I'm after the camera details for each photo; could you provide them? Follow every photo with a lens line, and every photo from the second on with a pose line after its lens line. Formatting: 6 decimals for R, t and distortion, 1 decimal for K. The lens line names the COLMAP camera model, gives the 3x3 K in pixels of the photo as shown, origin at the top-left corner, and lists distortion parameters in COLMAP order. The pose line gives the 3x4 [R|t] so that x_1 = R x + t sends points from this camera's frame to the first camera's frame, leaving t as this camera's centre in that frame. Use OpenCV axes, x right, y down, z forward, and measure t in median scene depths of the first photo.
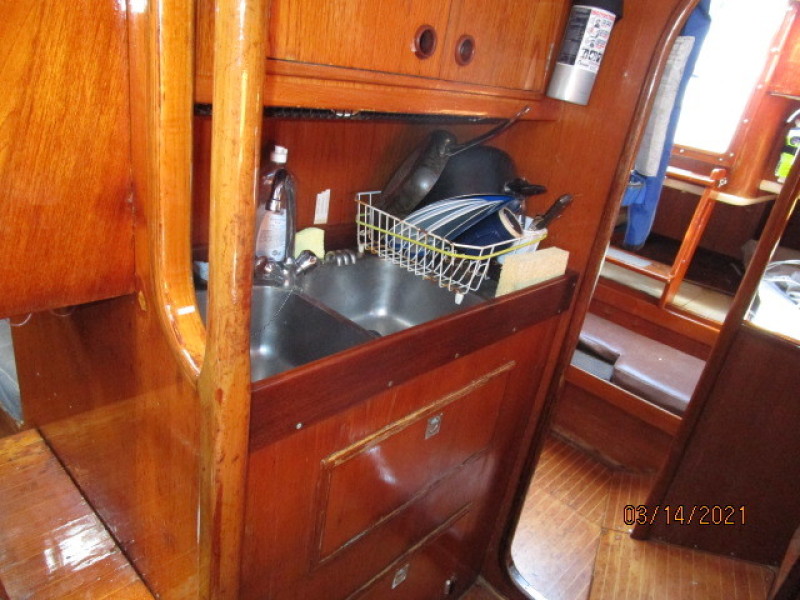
lens RADIAL K [[561.8, 0, 400.0], [0, 561.8, 300.0], [0, 0, 1]] dist [-0.013134, 0.003615]
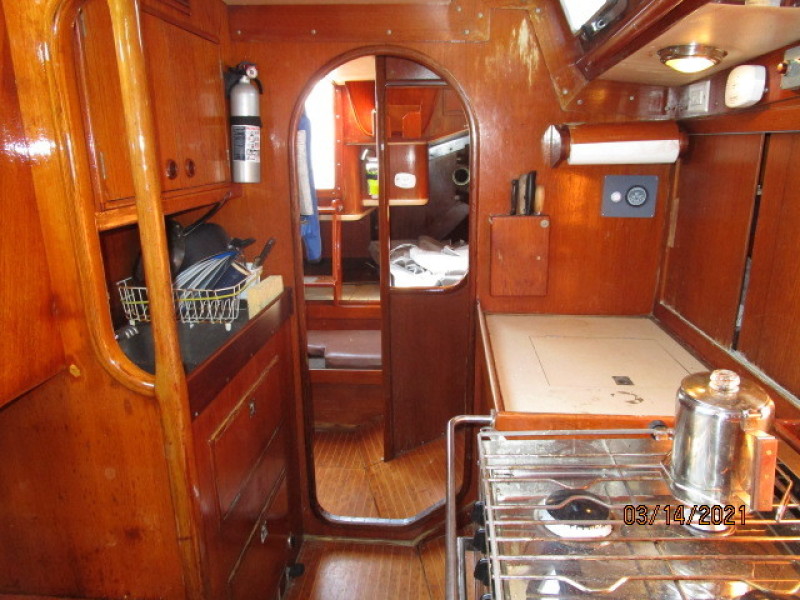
lens RADIAL K [[571.2, 0, 400.0], [0, 571.2, 300.0], [0, 0, 1]] dist [-0.027733, 0.002503]
pose [[0.772256, -0.318858, 0.549500, -0.304653], [0.373041, 0.927708, 0.014056, 0.069924], [-0.514258, 0.194131, 0.835375, -0.408499]]
